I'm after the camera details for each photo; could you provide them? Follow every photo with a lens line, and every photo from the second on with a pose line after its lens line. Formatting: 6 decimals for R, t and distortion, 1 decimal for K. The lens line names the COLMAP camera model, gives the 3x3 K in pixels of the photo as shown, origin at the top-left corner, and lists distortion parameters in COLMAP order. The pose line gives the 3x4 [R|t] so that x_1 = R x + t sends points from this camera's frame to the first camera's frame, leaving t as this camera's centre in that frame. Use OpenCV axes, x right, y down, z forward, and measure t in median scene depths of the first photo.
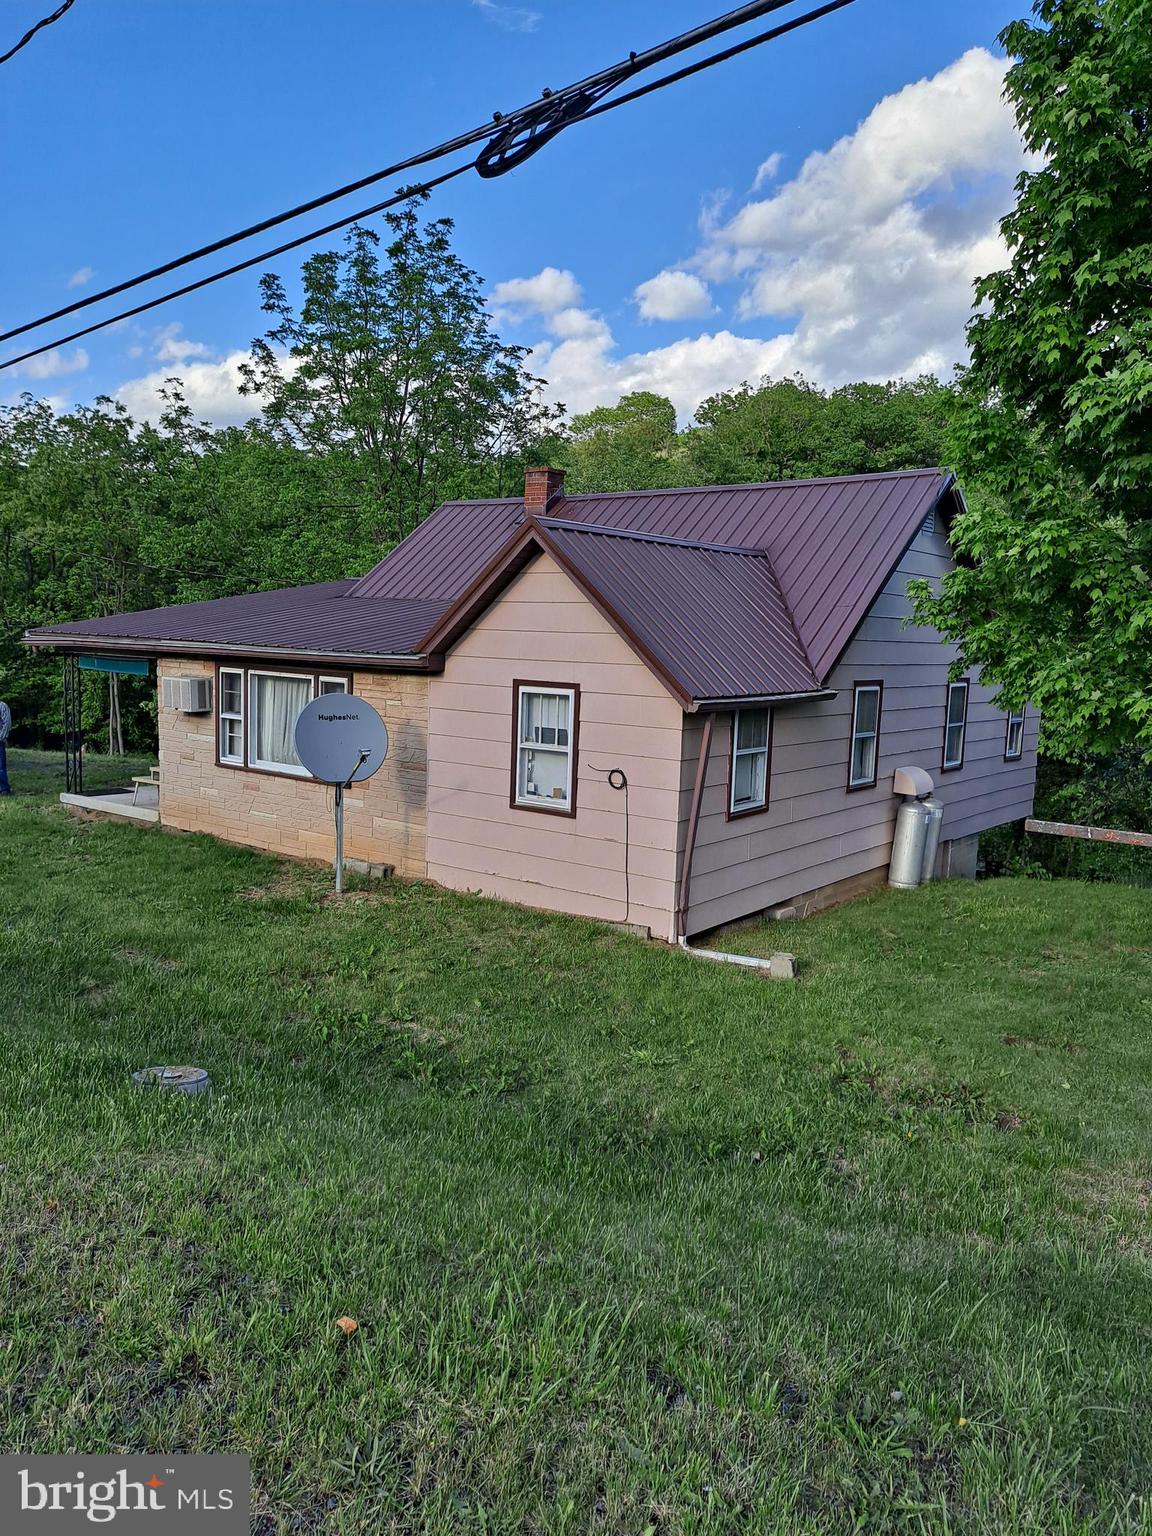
lens RADIAL K [[1118.3, 0, 572.0], [0, 1118.3, 781.2], [0, 0, 1]] dist [0.056931, -0.035120]
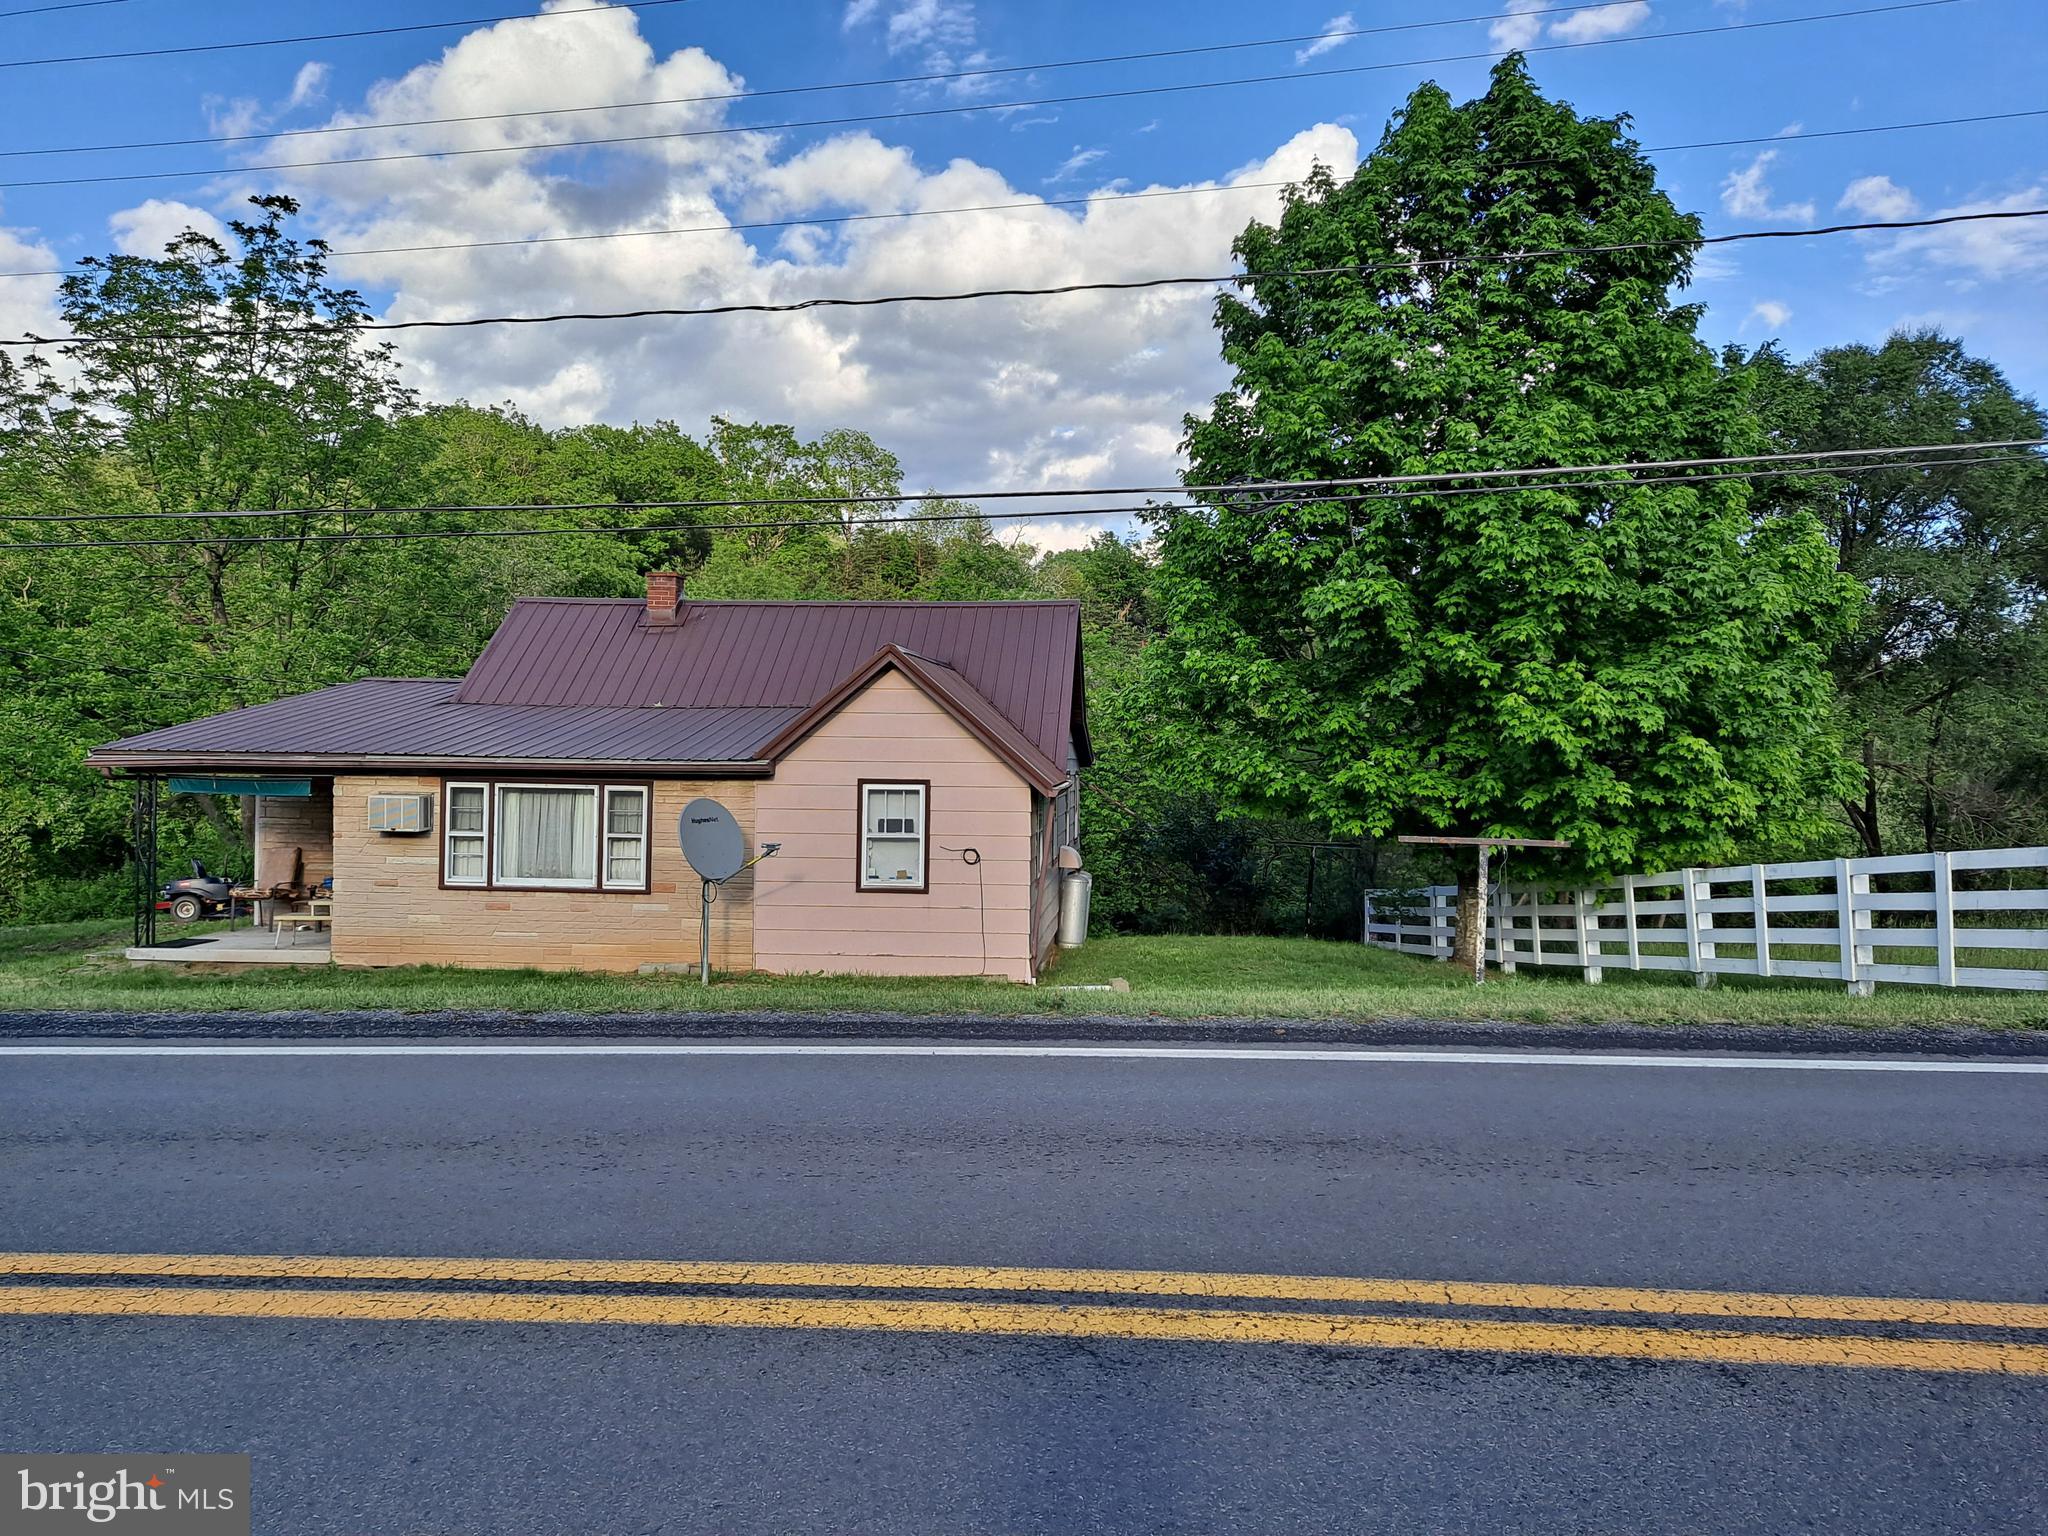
lens RADIAL K [[1491.0, 0, 1030.6], [0, 1491.0, 757.3], [0, 0, 1]] dist [0.056931, -0.035120]
pose [[0.846068, -0.024539, 0.532509, -0.686758], [0.084886, 0.992396, -0.089138, 0.037229], [-0.526272, 0.120619, 0.841718, -0.373048]]
